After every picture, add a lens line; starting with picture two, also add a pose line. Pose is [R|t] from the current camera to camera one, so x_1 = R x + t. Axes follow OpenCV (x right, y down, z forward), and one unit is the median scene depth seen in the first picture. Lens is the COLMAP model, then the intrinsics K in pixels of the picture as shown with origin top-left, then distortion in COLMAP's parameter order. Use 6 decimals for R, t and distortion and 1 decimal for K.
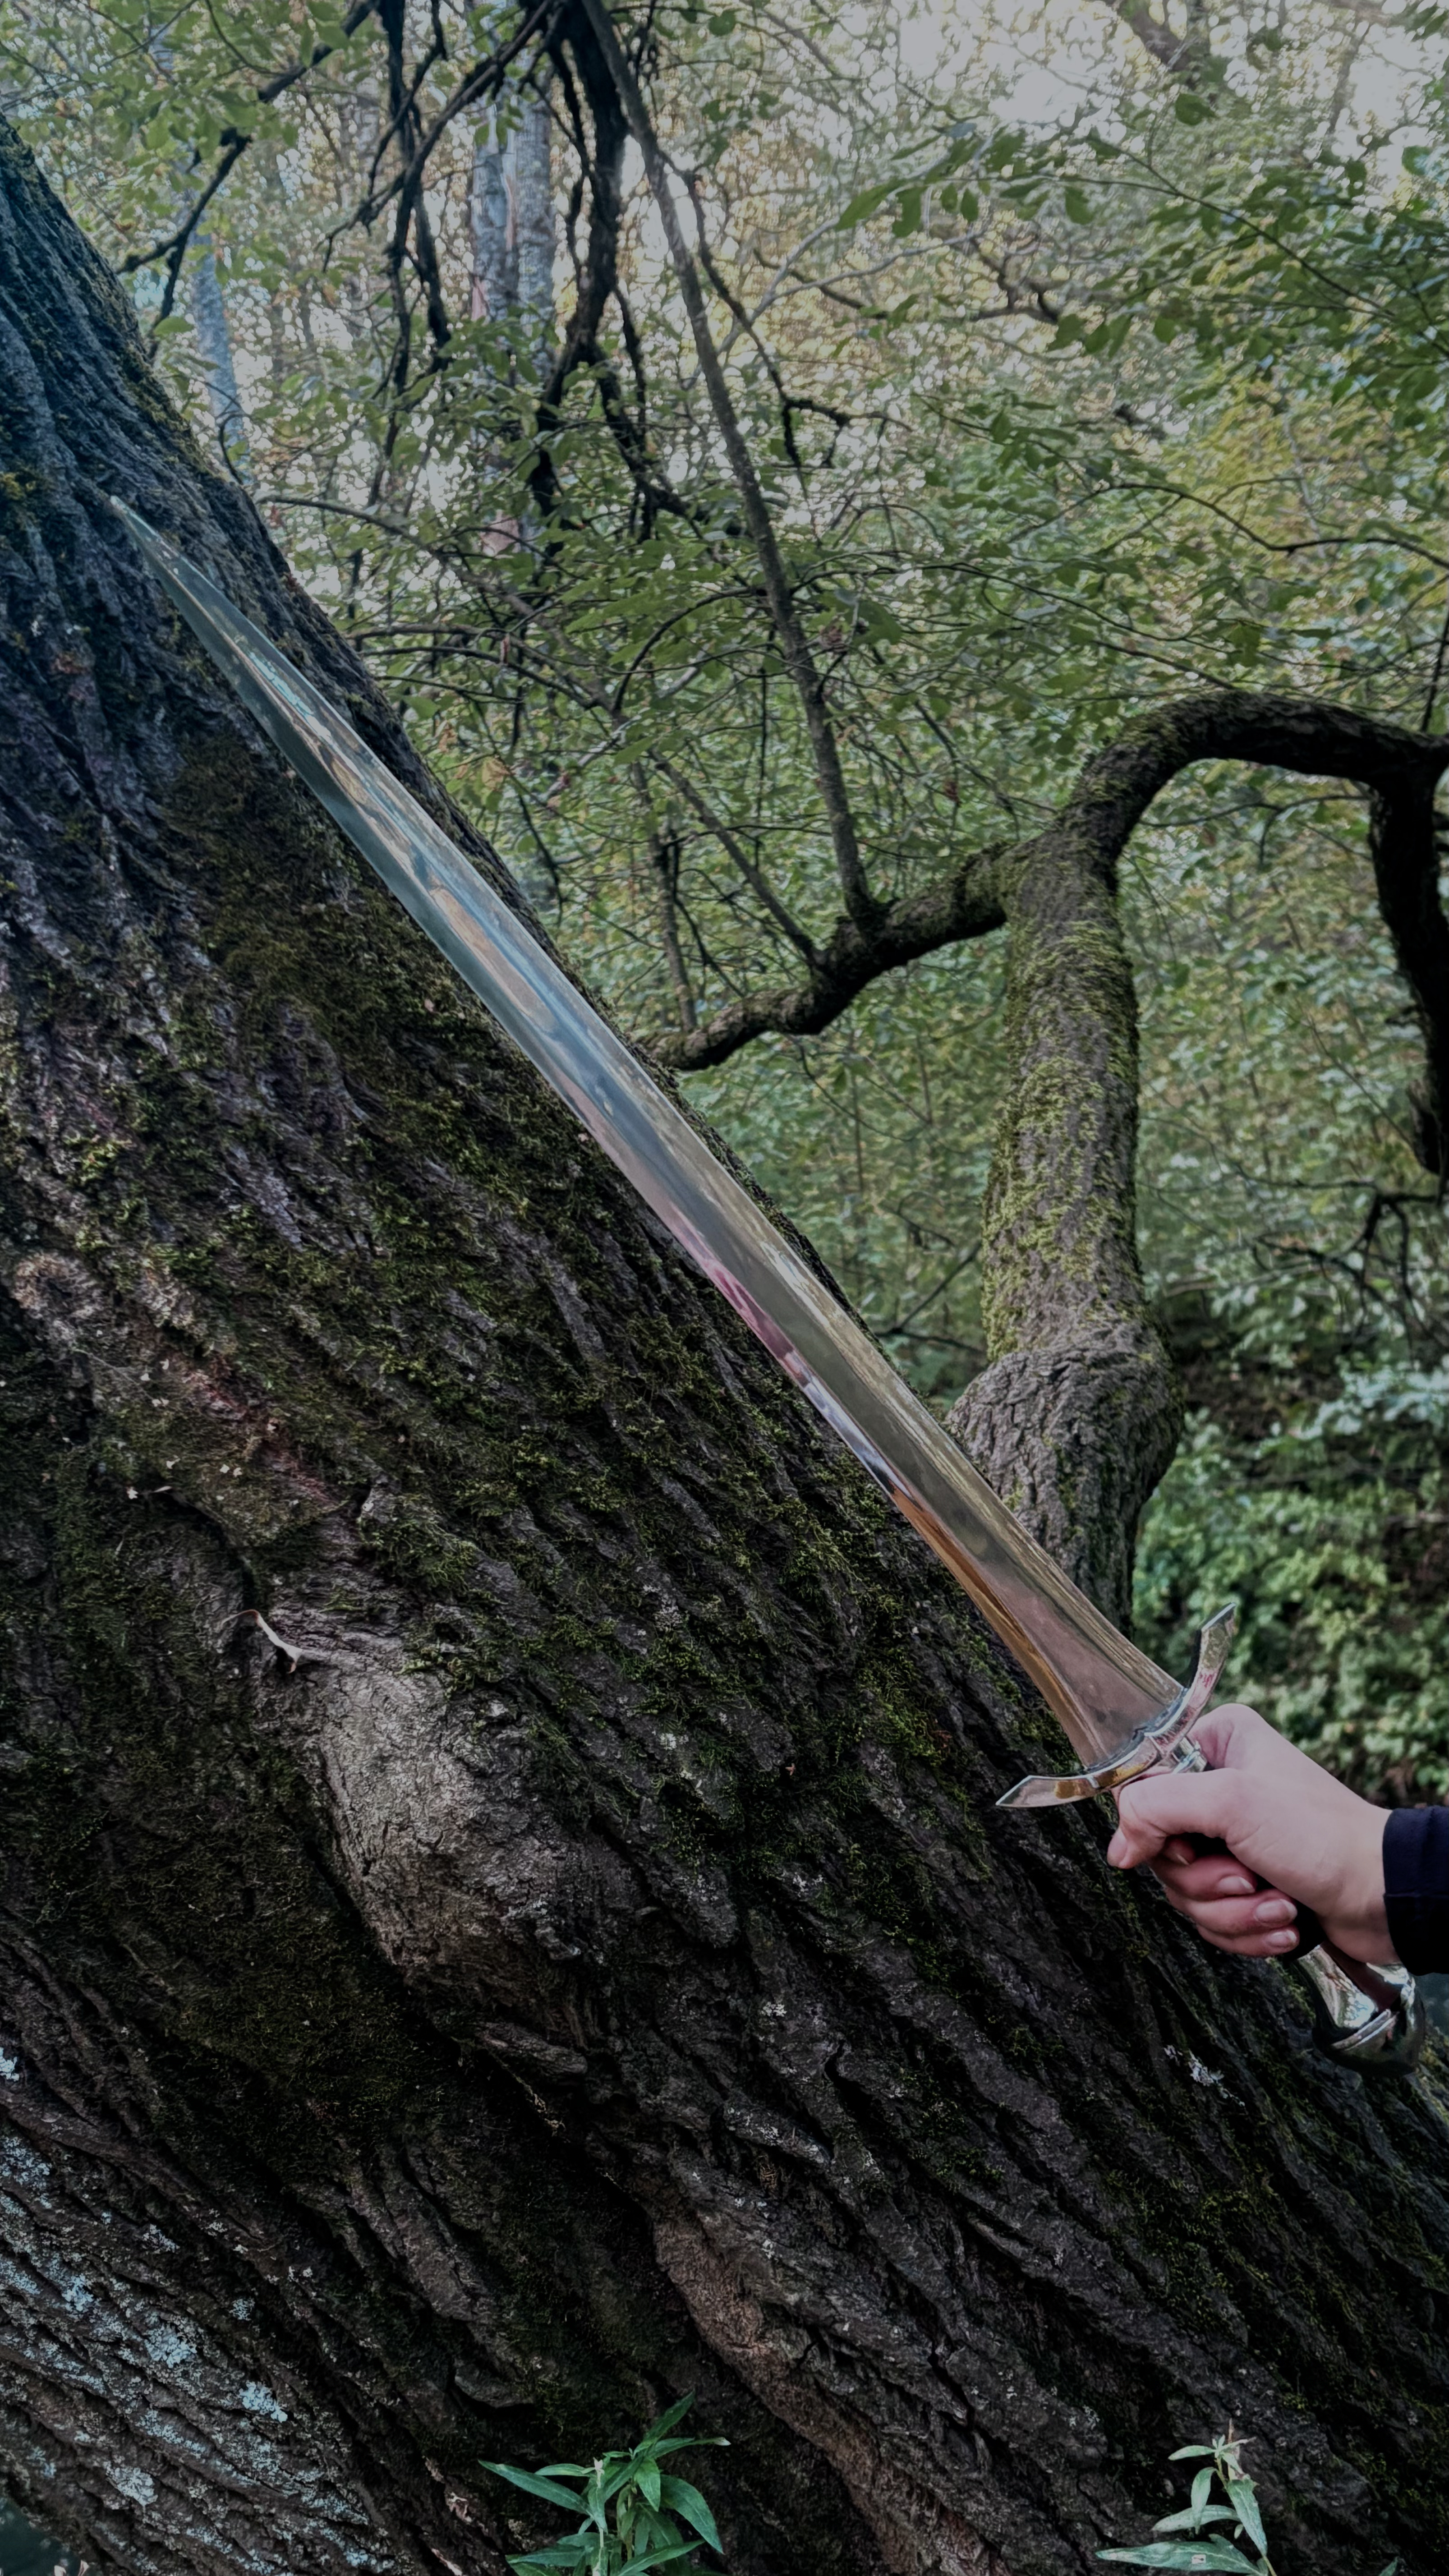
lens RADIAL K [[2859.4, 0, 729.6], [0, 2859.4, 1312.0], [0, 0, 1]] dist [0.208634, -0.705504]
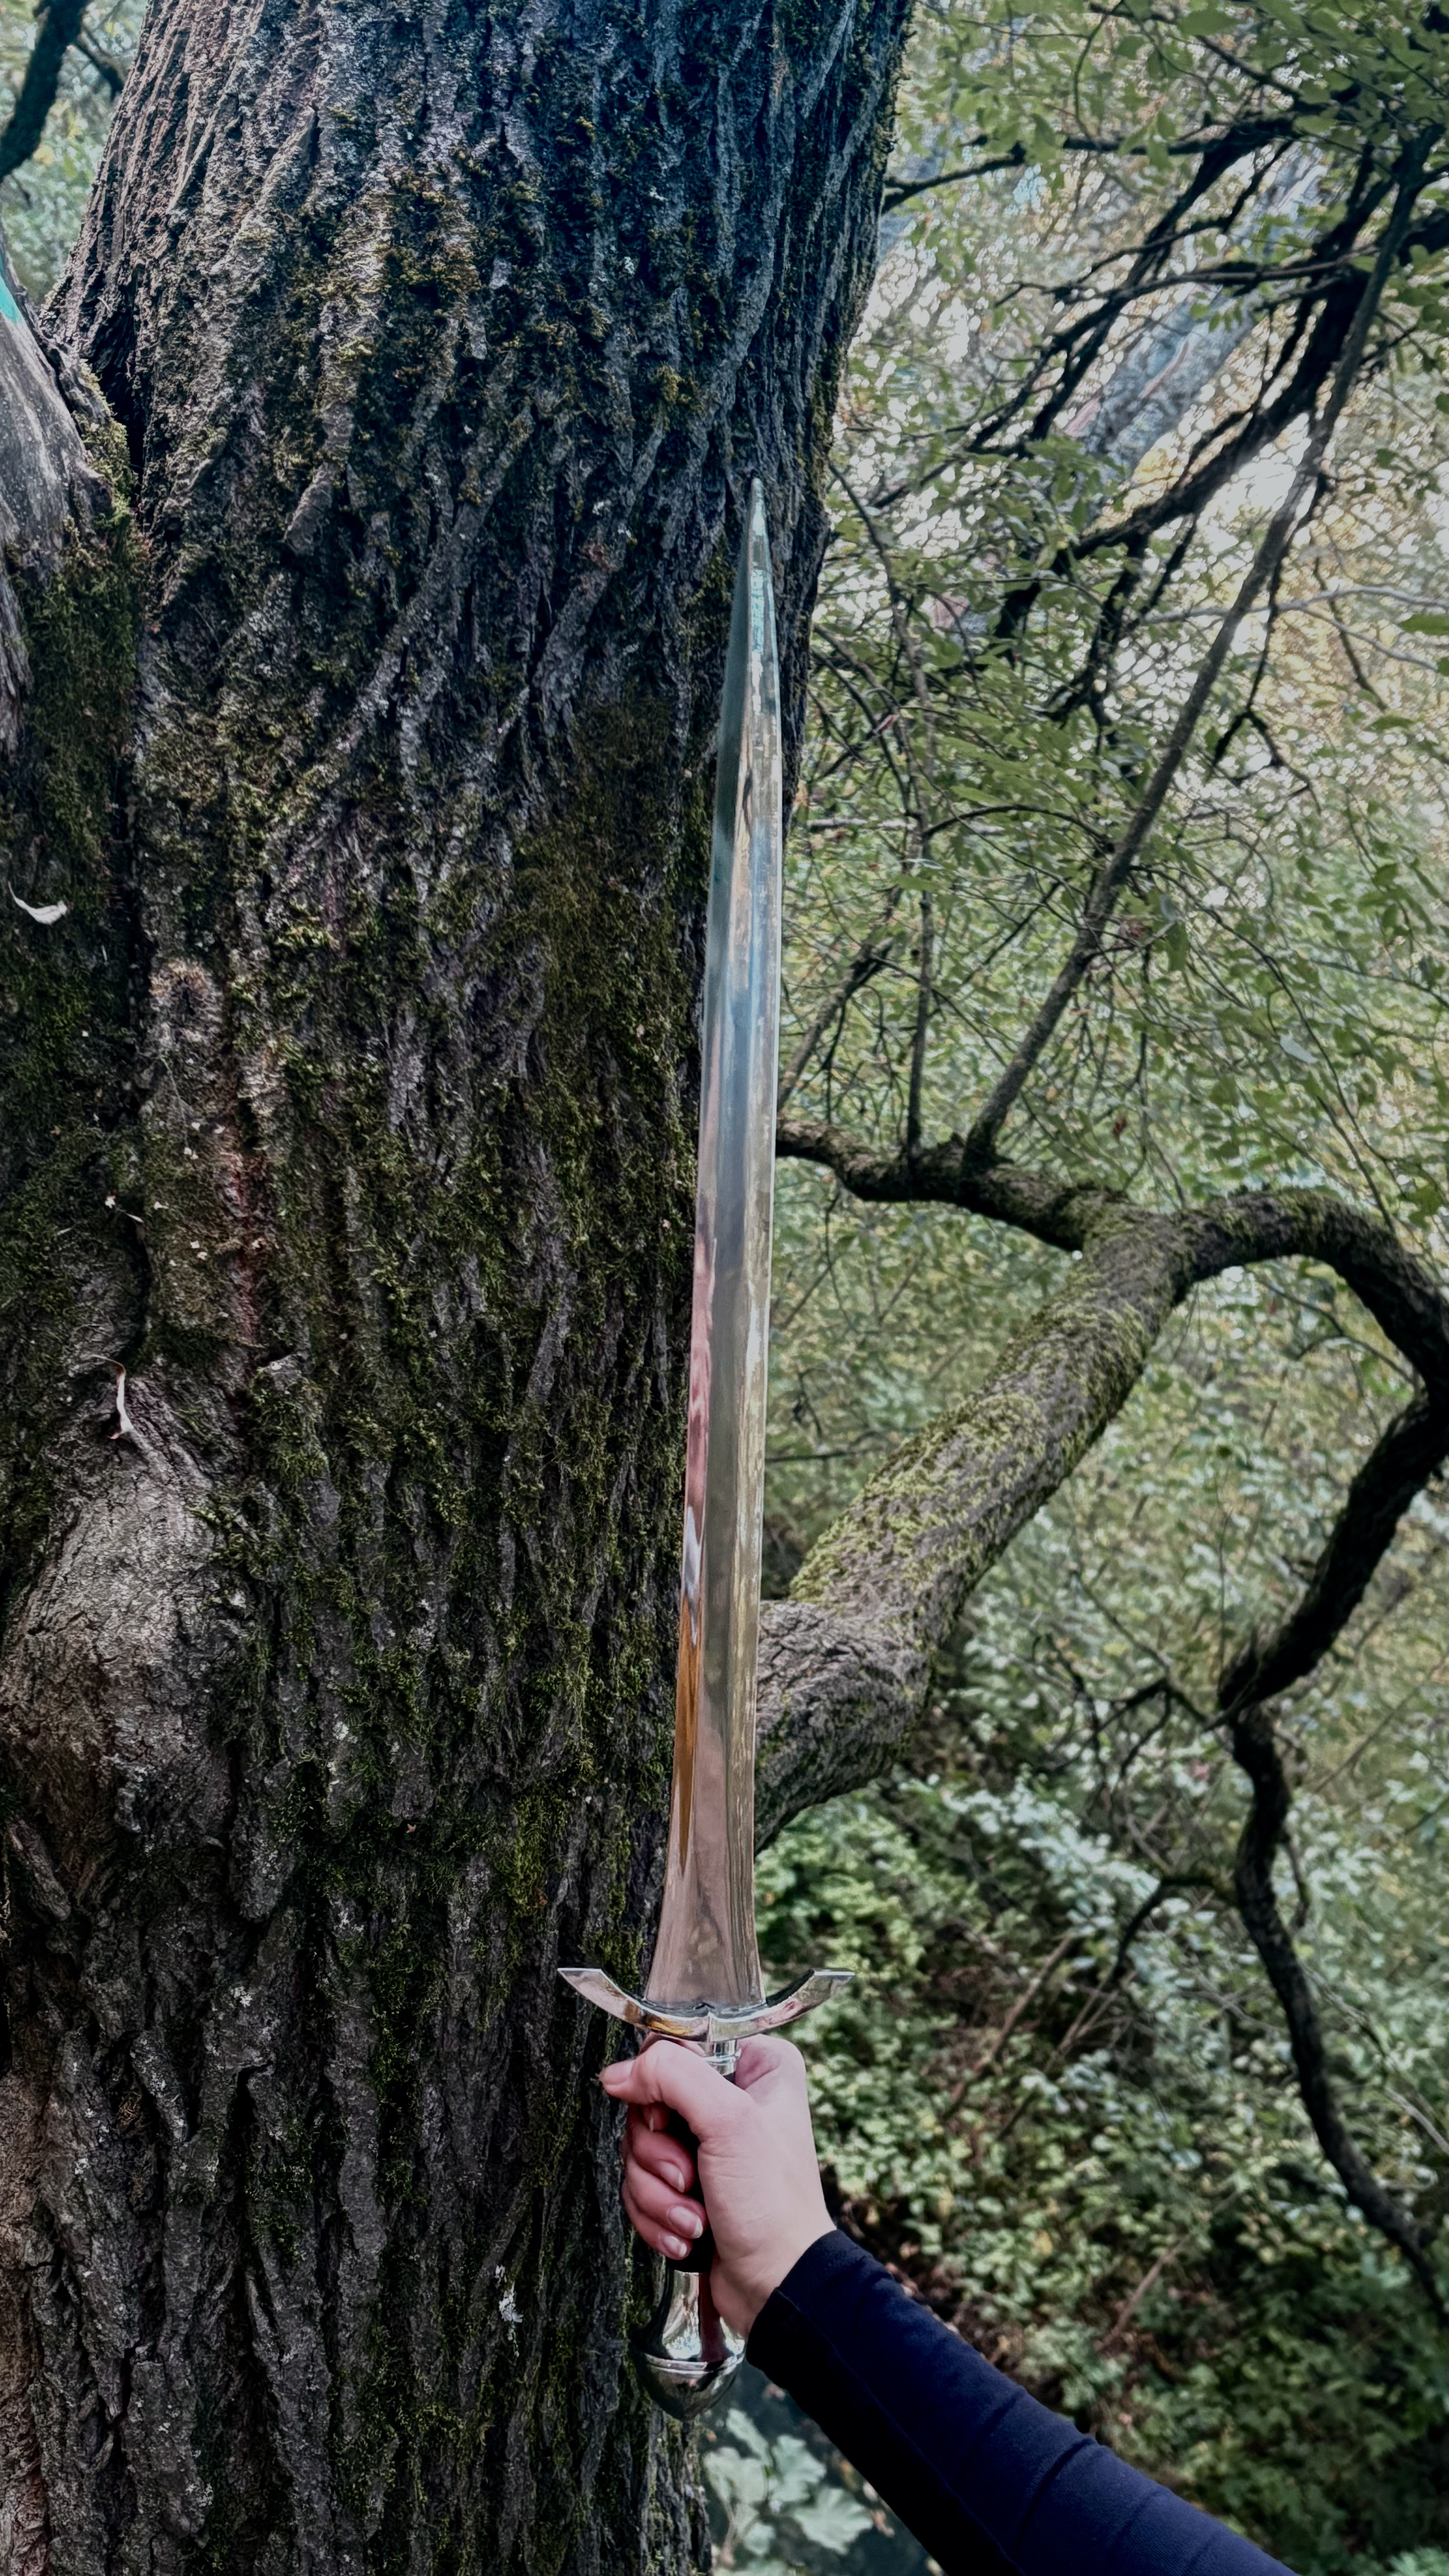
lens RADIAL K [[2859.4, 0, 729.6], [0, 2859.4, 1312.0], [0, 0, 1]] dist [0.208634, -0.705504]
pose [[0.745722, 0.665436, 0.033074, -0.049130], [-0.664707, 0.746454, -0.031158, -0.021369], [-0.045422, 0.001250, 0.998967, -0.031896]]
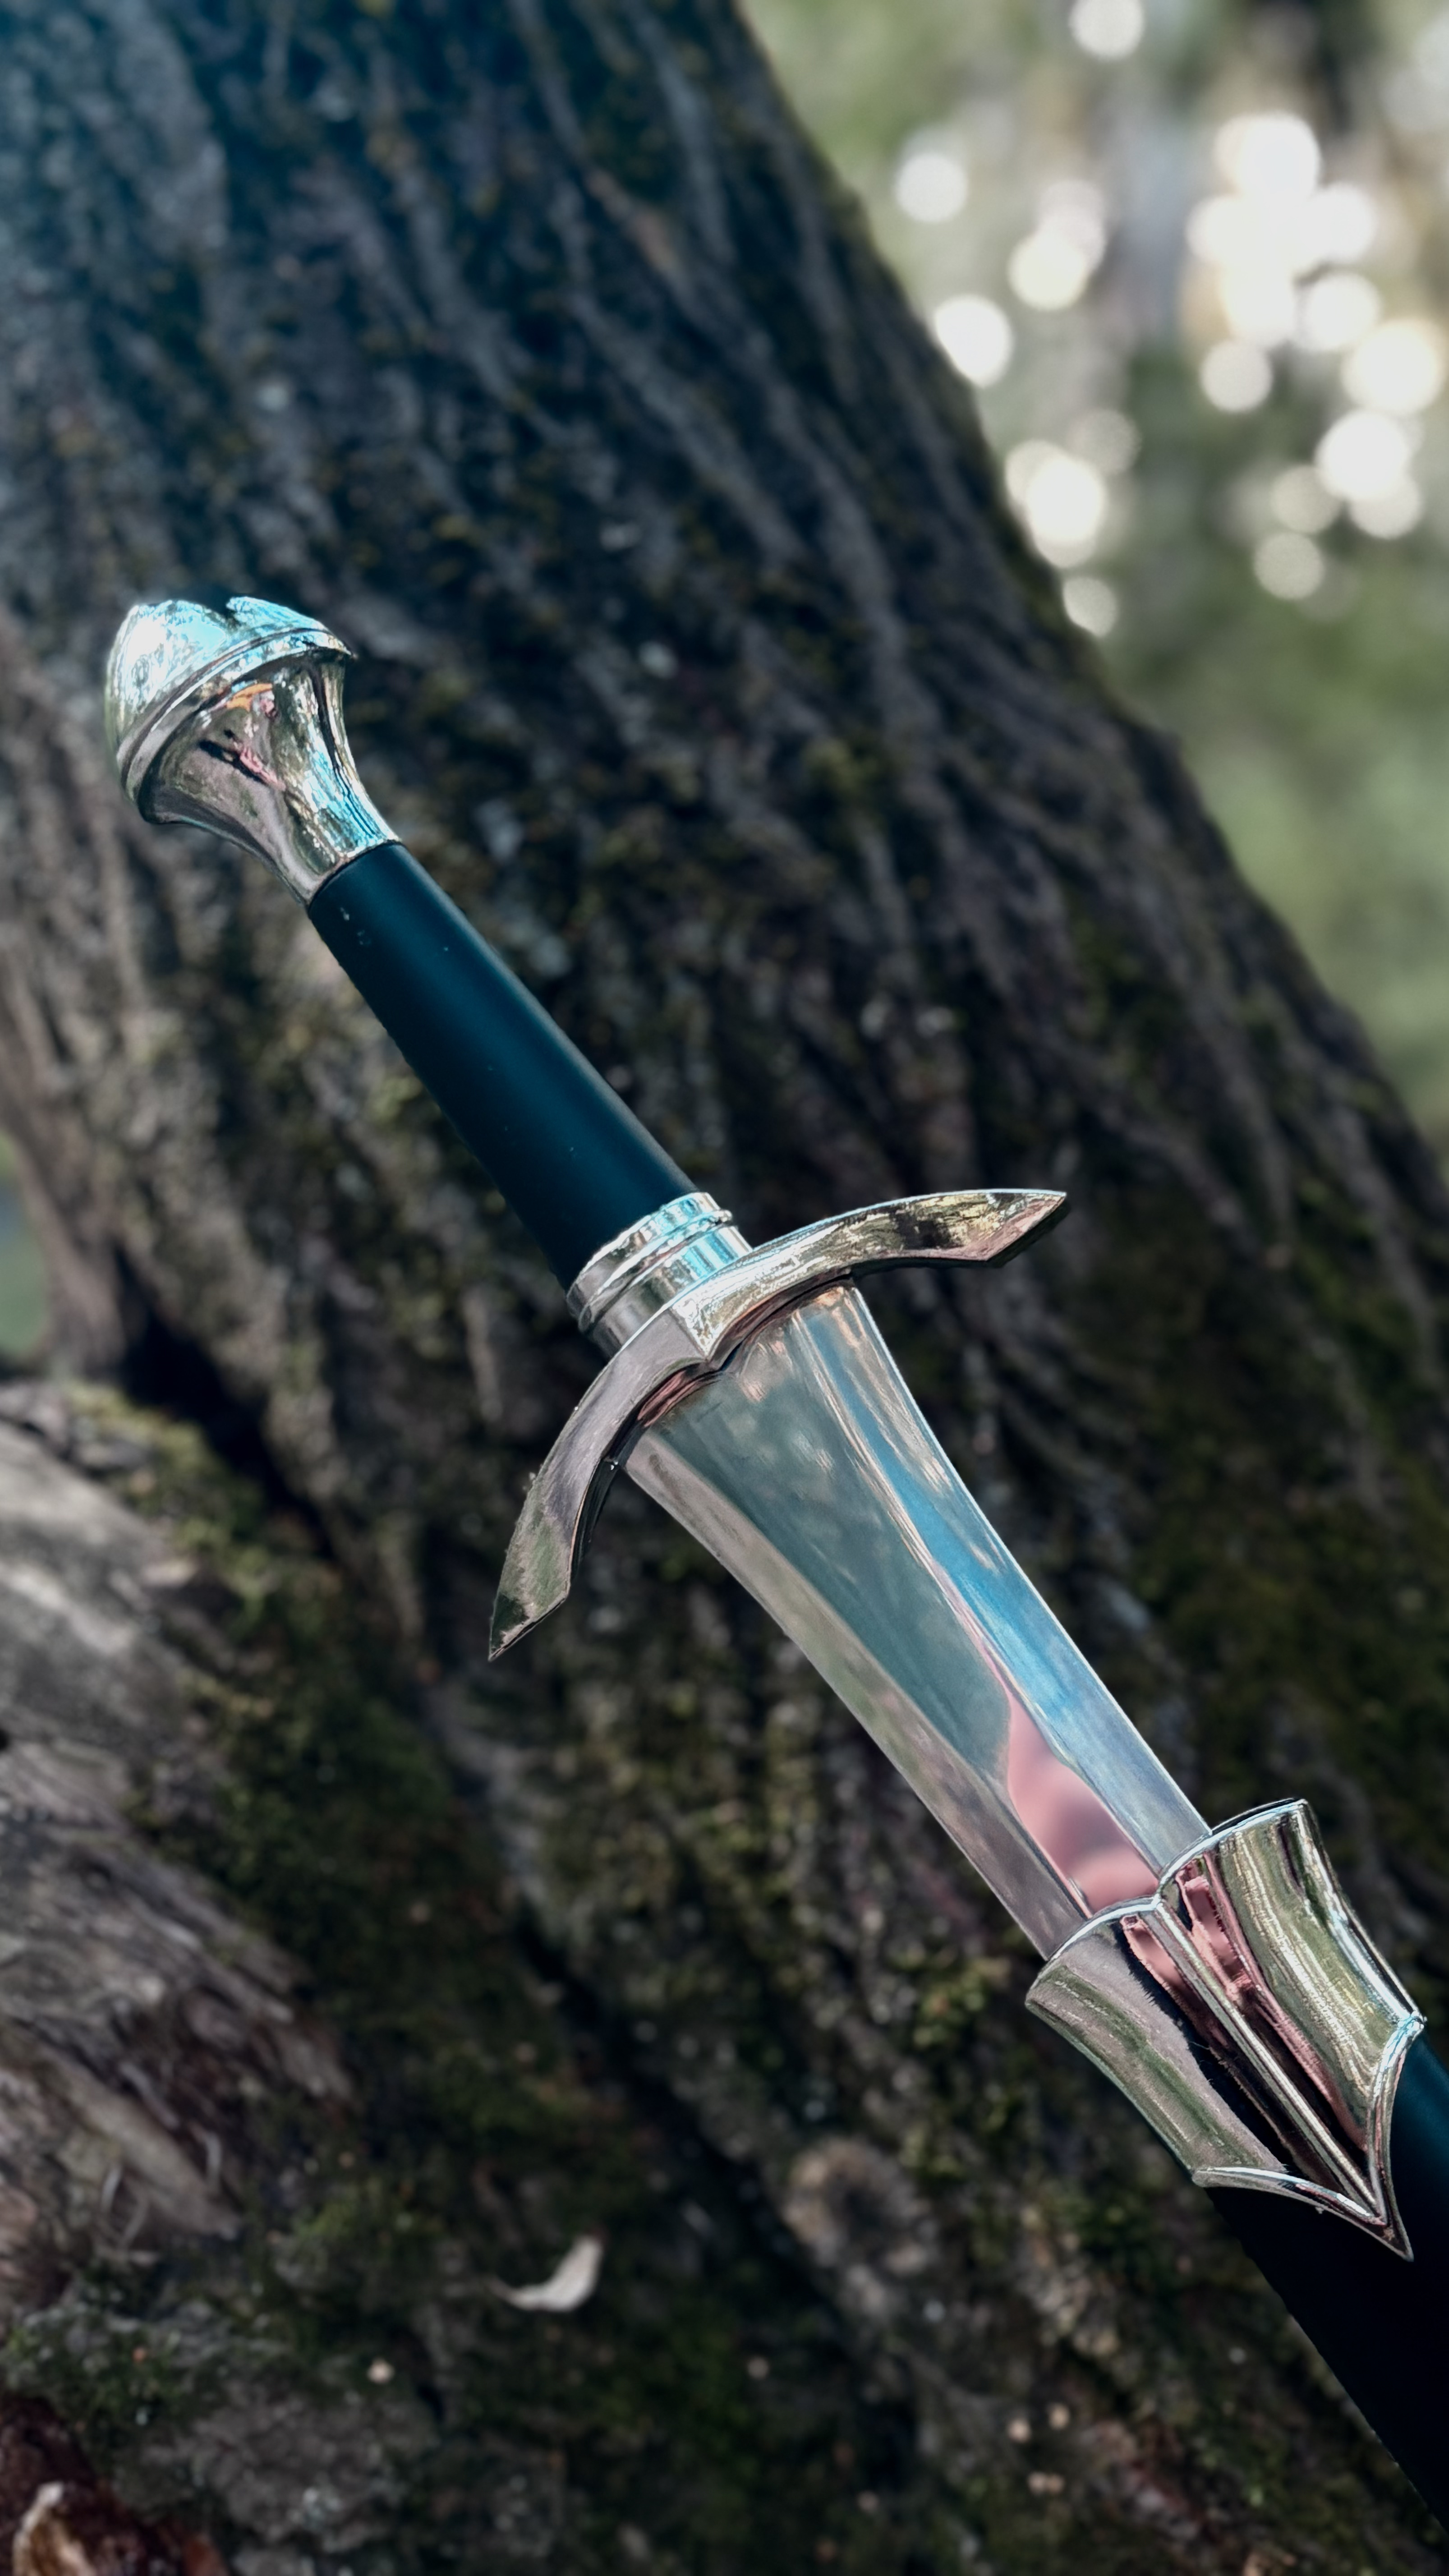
lens RADIAL K [[2859.4, 0, 729.6], [0, 2859.4, 1312.0], [0, 0, 1]] dist [0.208634, -0.705504]
pose [[0.980068, 0.053308, -0.191379, -0.157071], [-0.052930, 0.998573, 0.007093, -0.183576], [0.191484, 0.003178, 0.981491, 0.433401]]
